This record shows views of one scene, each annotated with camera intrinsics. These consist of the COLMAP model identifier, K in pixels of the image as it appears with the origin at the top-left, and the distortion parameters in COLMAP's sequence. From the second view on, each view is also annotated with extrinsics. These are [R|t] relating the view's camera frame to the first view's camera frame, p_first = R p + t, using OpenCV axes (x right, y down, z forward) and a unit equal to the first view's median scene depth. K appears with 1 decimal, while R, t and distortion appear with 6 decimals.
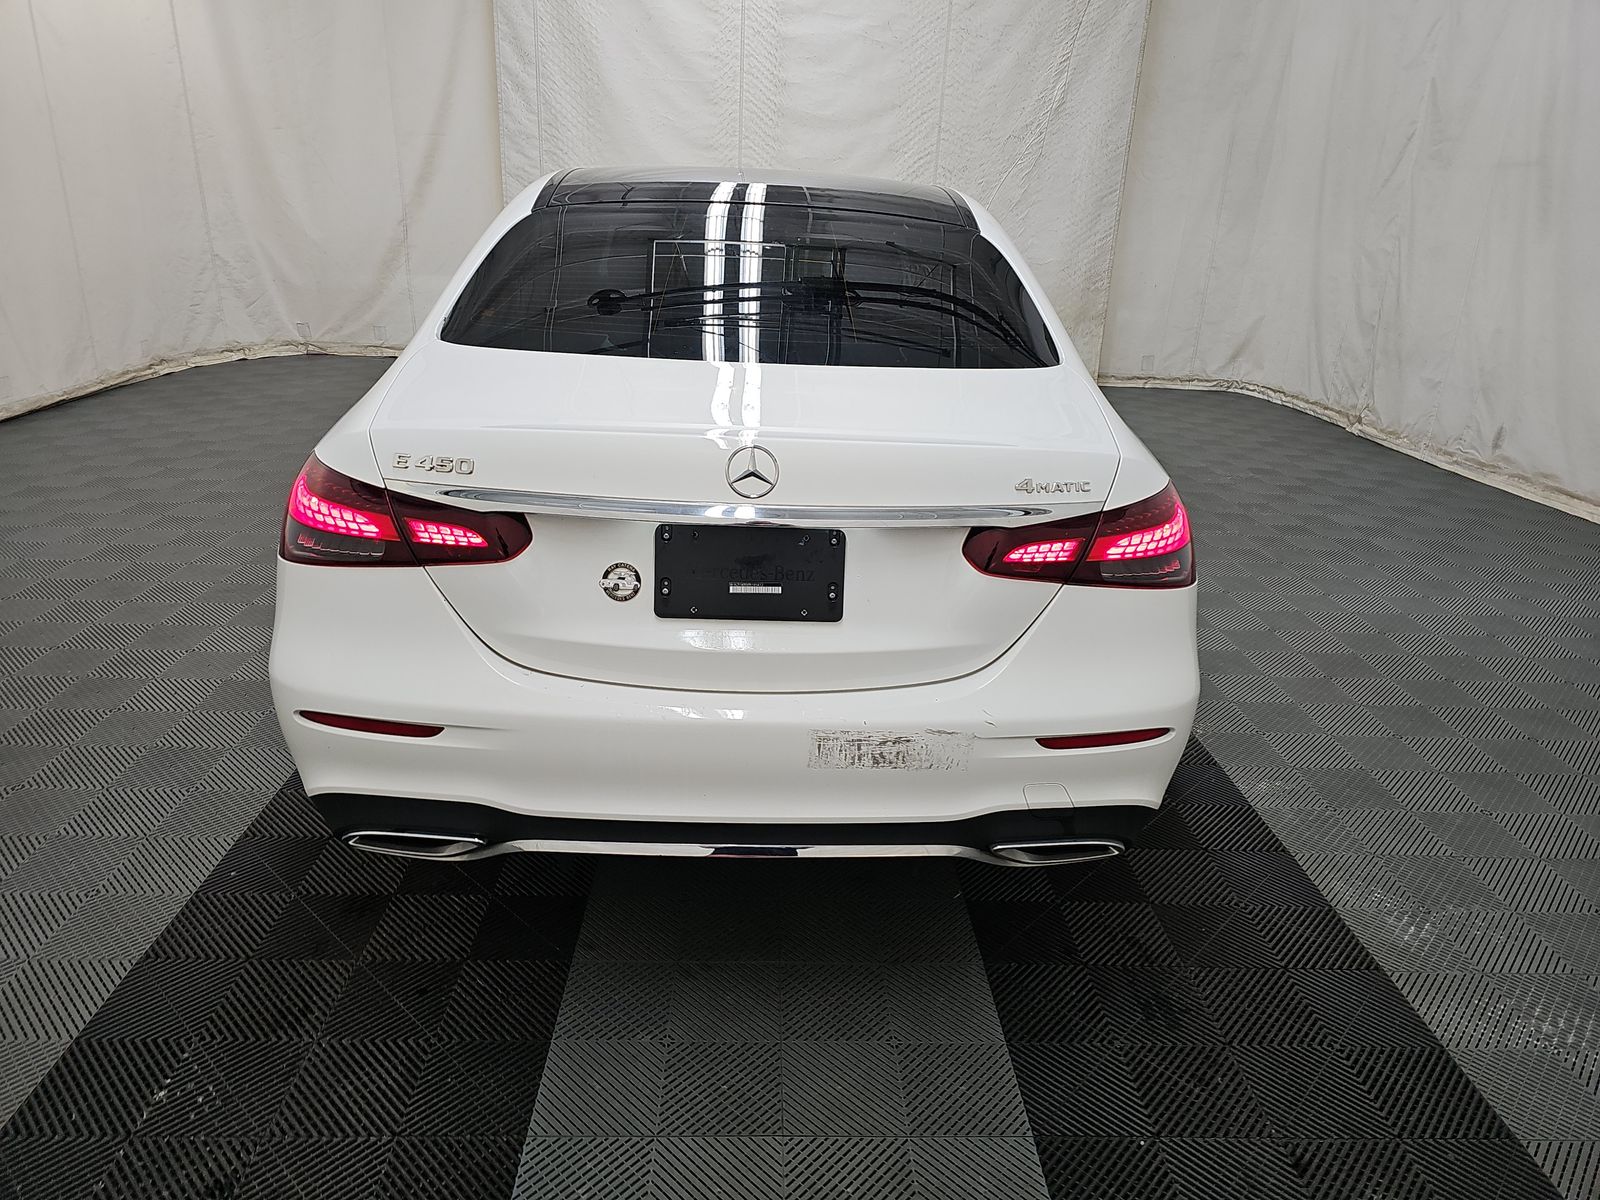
lens RADIAL K [[1048.6, 0, 802.7], [0, 1048.6, 592.6], [0, 0, 1]] dist [0.061245, -0.052740]
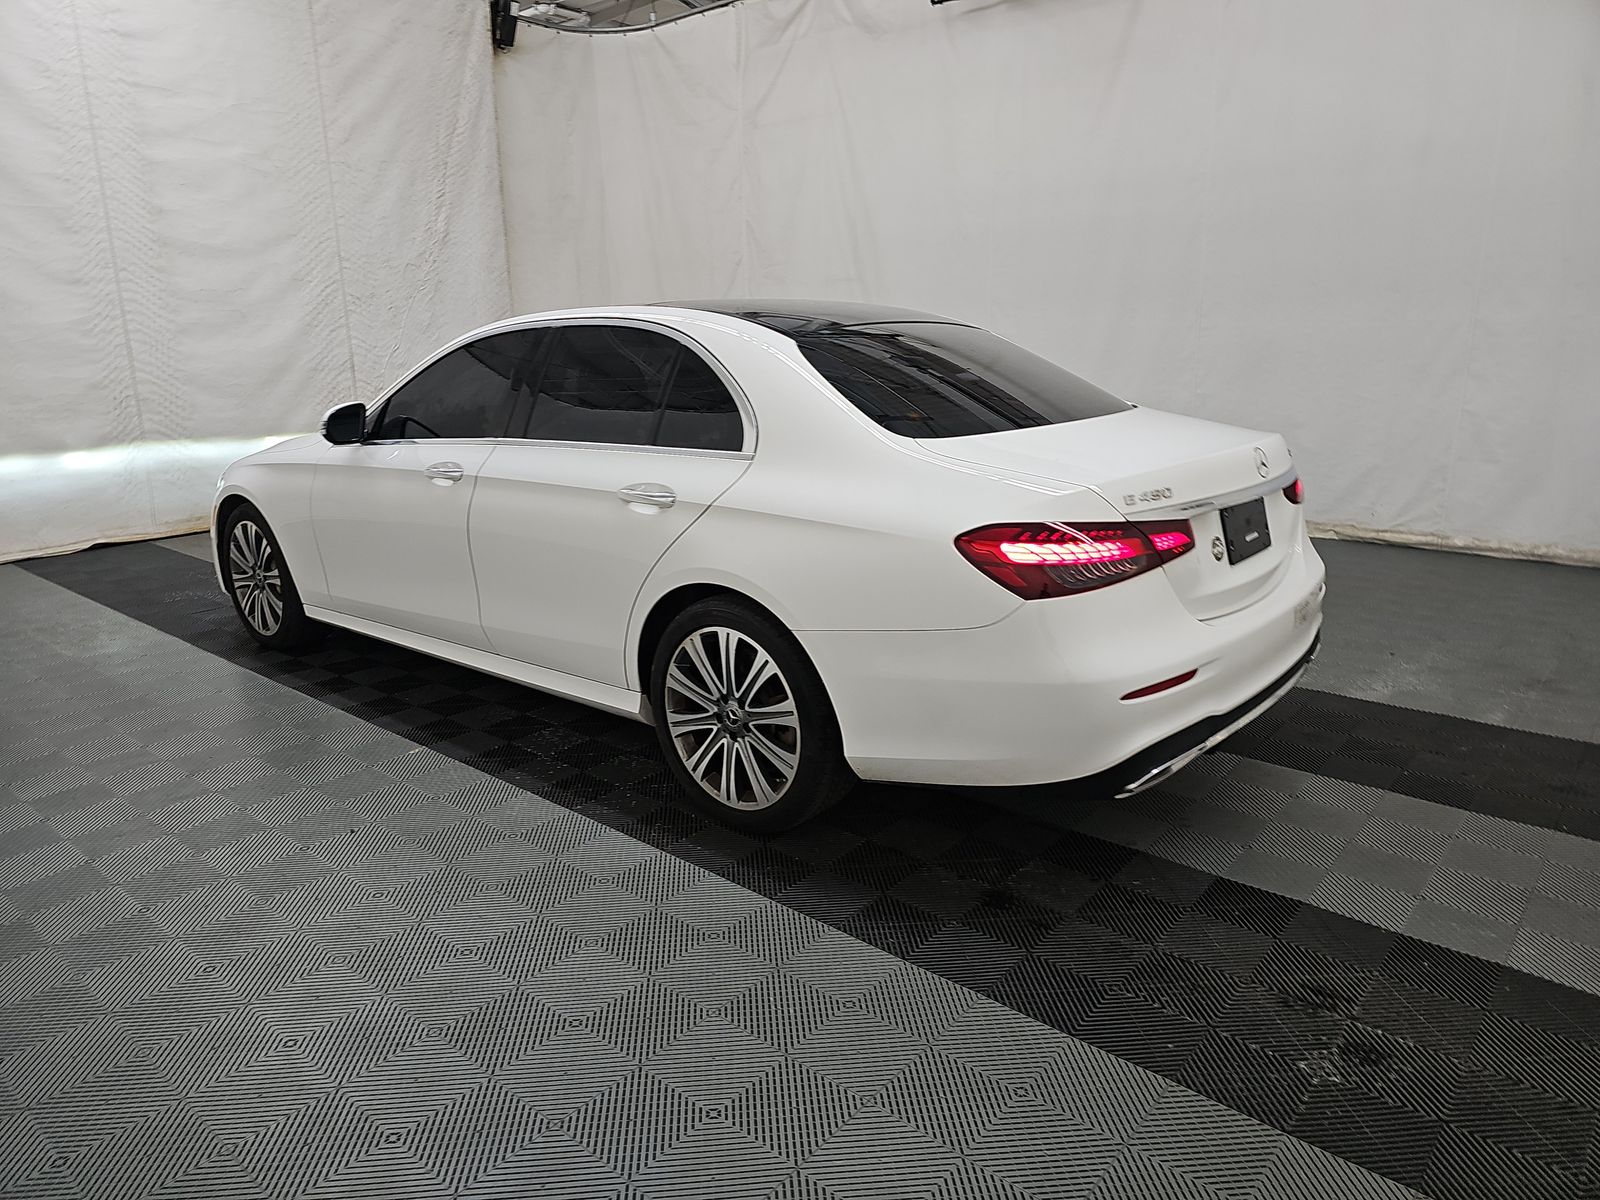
lens RADIAL K [[1047.5, 0, 800.0], [0, 1047.5, 600.0], [0, 0, 1]] dist [0.062406, -0.043489]
pose [[0.681208, -0.242150, 0.690883, -0.349486], [0.304850, 0.951828, 0.033028, -0.036792], [-0.665599, 0.188116, 0.722212, 0.060413]]
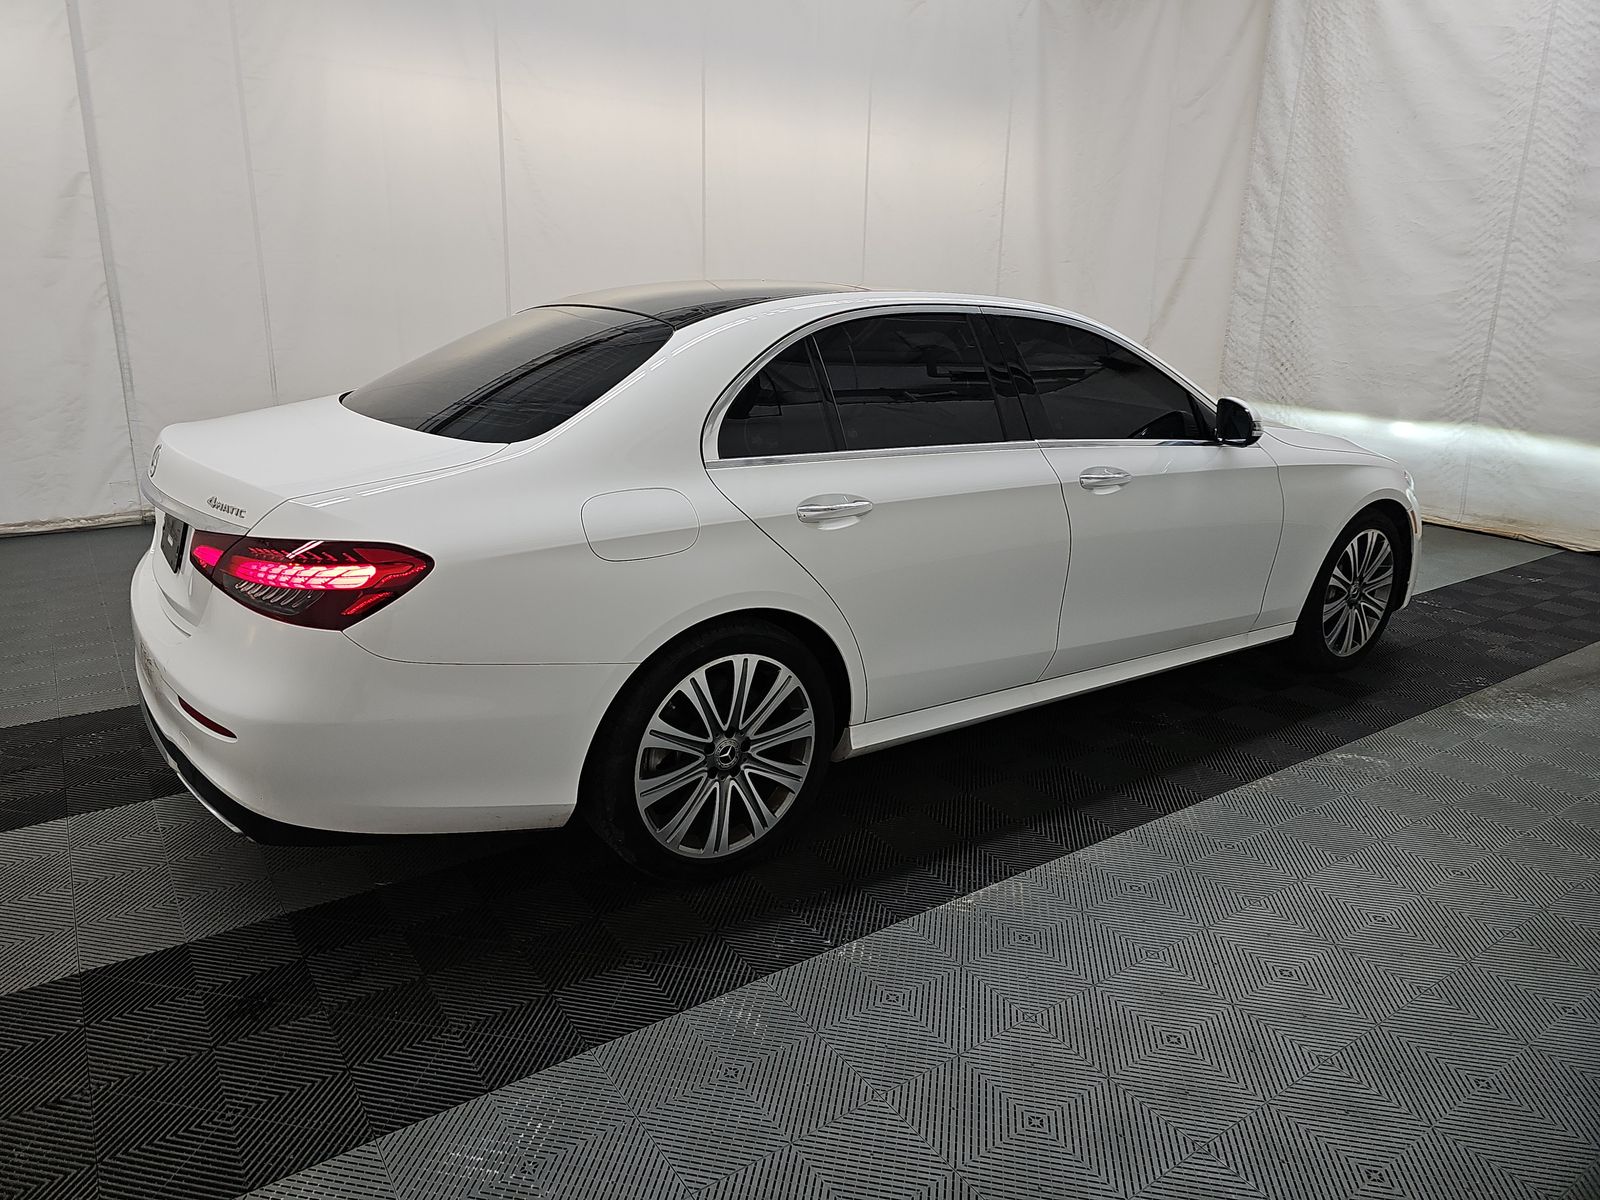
lens RADIAL K [[1048.6, 0, 802.7], [0, 1048.6, 592.6], [0, 0, 1]] dist [0.061245, -0.052740]
pose [[0.547239, 0.208331, -0.810634, 0.361703], [-0.296174, 0.954062, 0.045252, -0.057602], [0.782822, 0.215325, 0.583802, 0.177170]]
